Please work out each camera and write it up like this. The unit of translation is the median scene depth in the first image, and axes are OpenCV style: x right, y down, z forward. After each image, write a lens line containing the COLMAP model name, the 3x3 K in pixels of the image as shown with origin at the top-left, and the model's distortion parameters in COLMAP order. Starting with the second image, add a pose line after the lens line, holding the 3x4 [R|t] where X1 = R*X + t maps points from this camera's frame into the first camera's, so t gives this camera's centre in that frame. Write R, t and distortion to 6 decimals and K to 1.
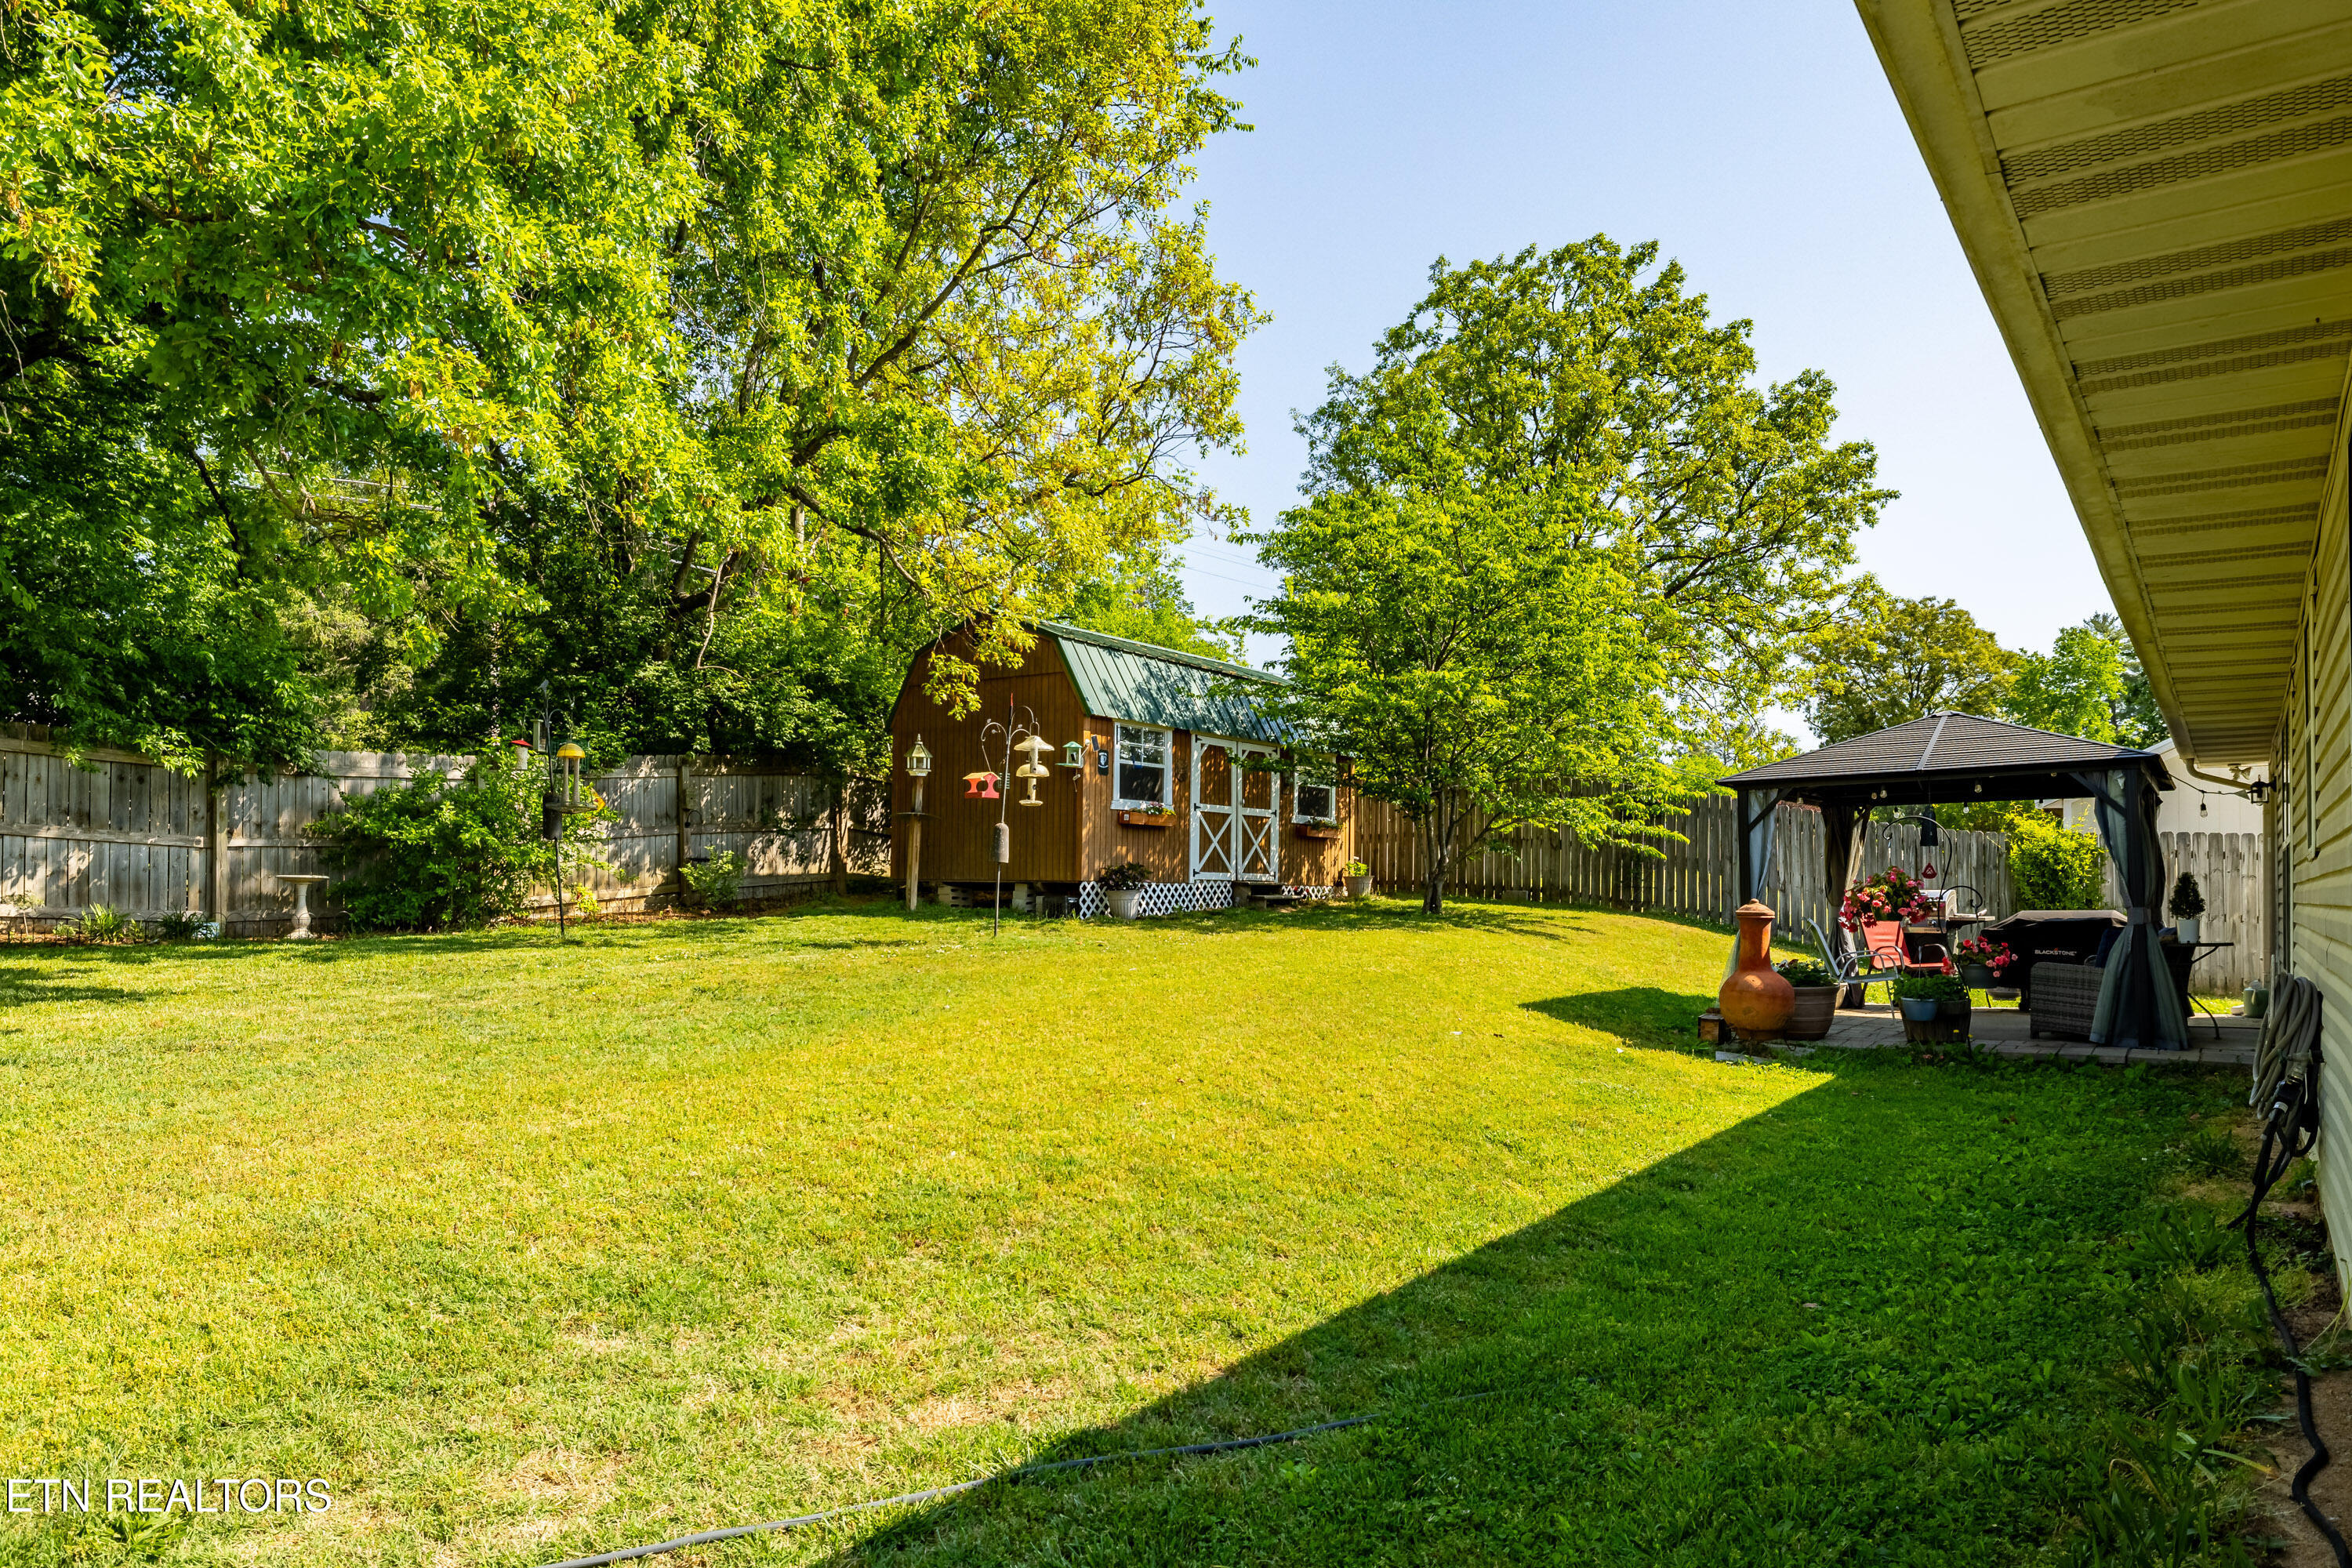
lens RADIAL K [[1411.5, 0, 1181.4], [0, 1411.5, 796.0], [0, 0, 1]] dist [-0.002670, 0.002733]
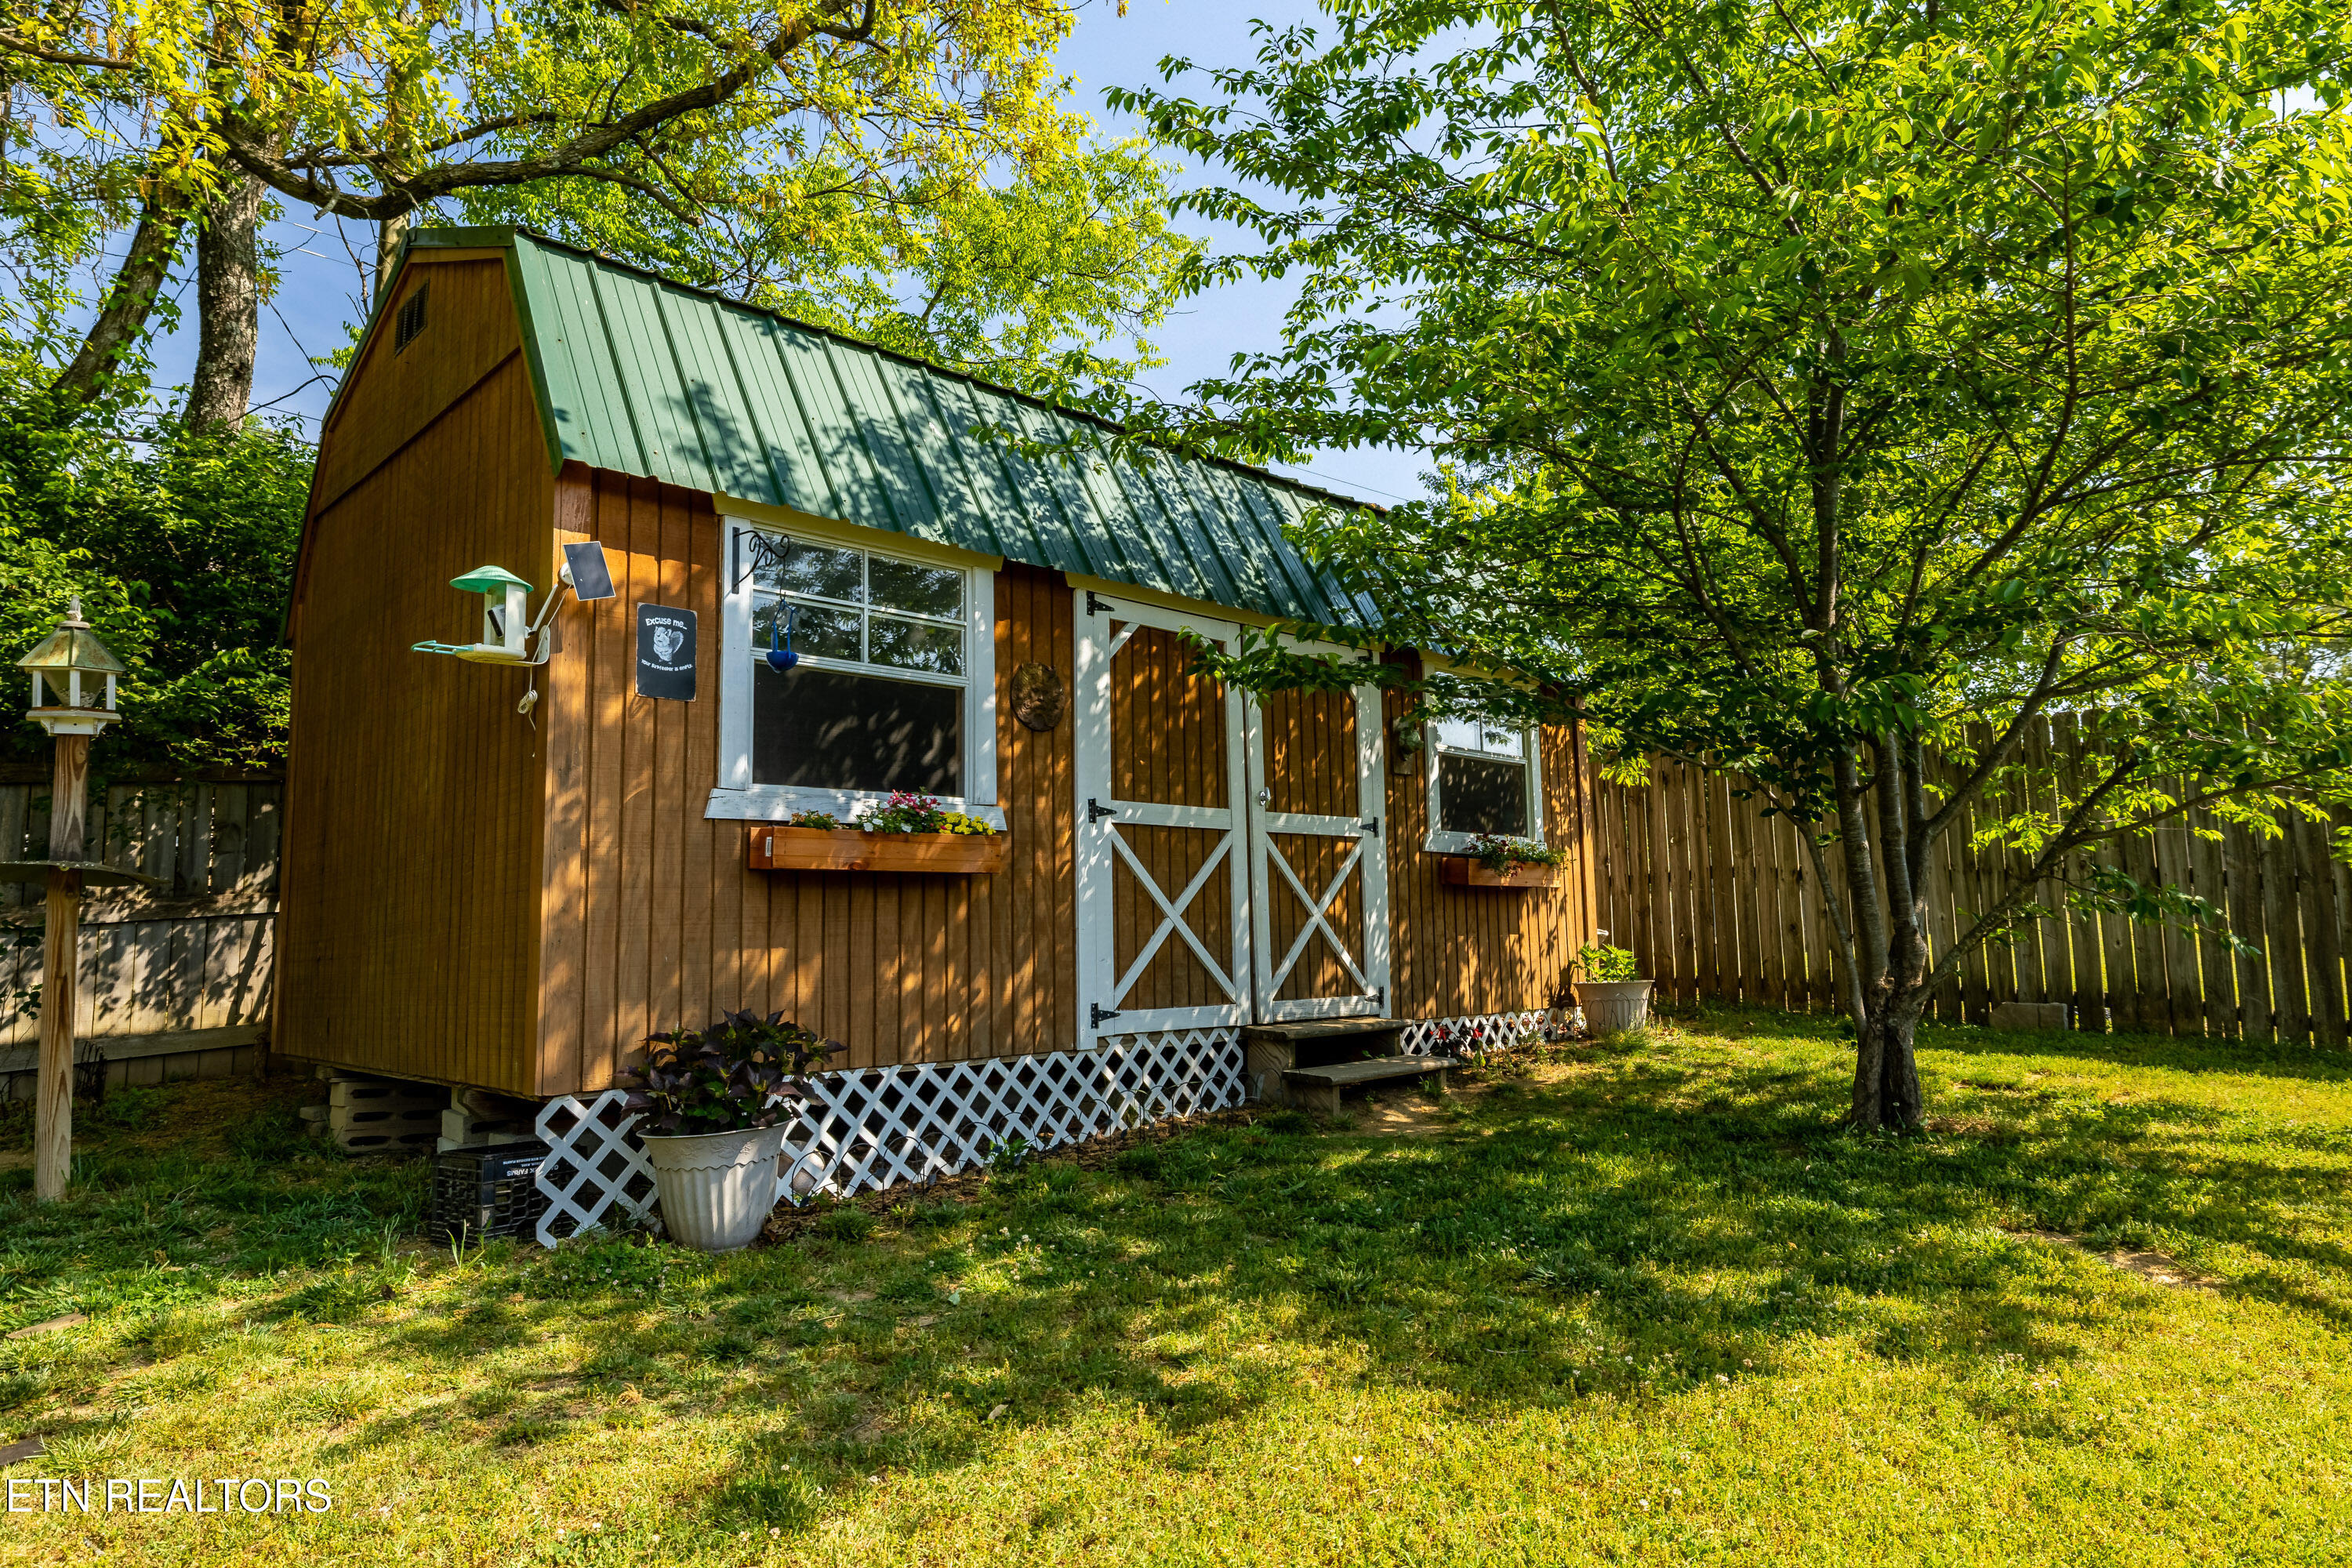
lens RADIAL K [[1411.5, 0, 1175.8], [0, 1411.5, 775.6], [0, 0, 1]] dist [-0.002670, 0.002733]
pose [[0.987172, -0.050059, -0.151611, 0.077214], [0.042143, 0.997597, -0.054985, 0.018206], [0.153999, 0.047890, 0.986910, 0.671889]]
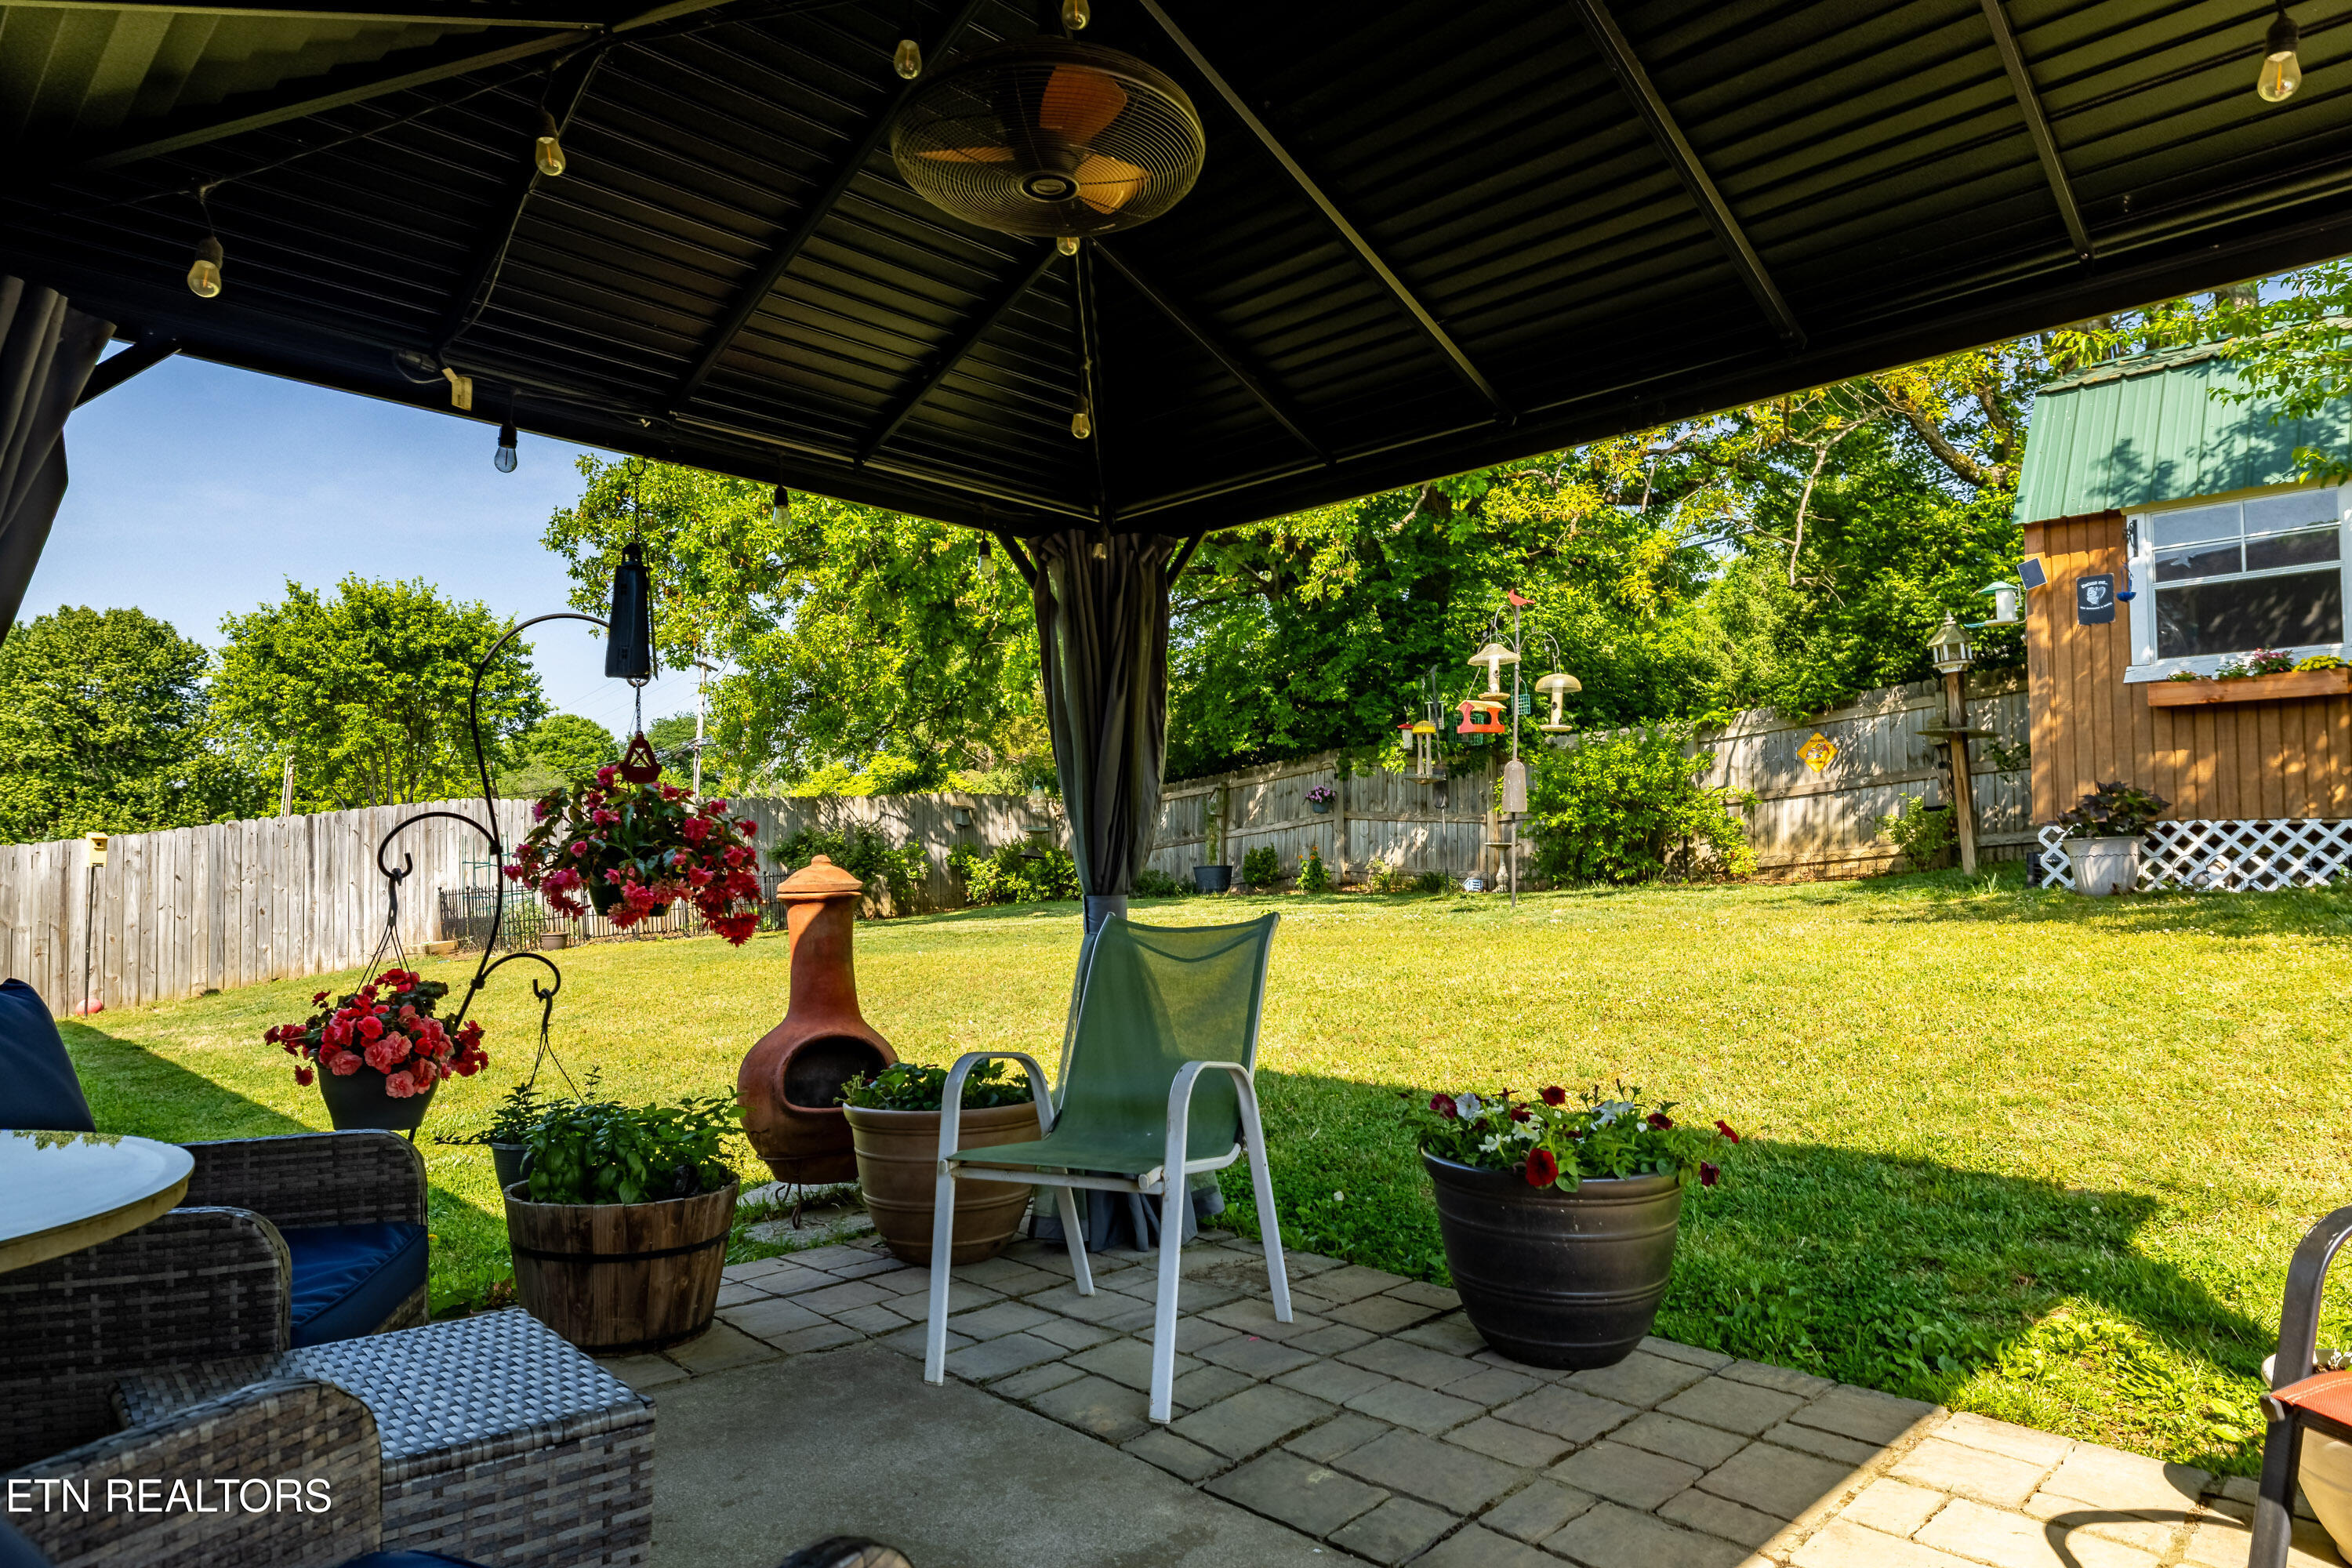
lens RADIAL K [[1411.5, 0, 1198.4], [0, 1411.5, 806.2], [0, 0, 1]] dist [-0.002670, 0.002733]
pose [[-0.148205, -0.040607, -0.988123, 0.470169], [0.077620, 0.995597, -0.052556, 0.050352], [0.985906, -0.084487, -0.144400, 0.667323]]
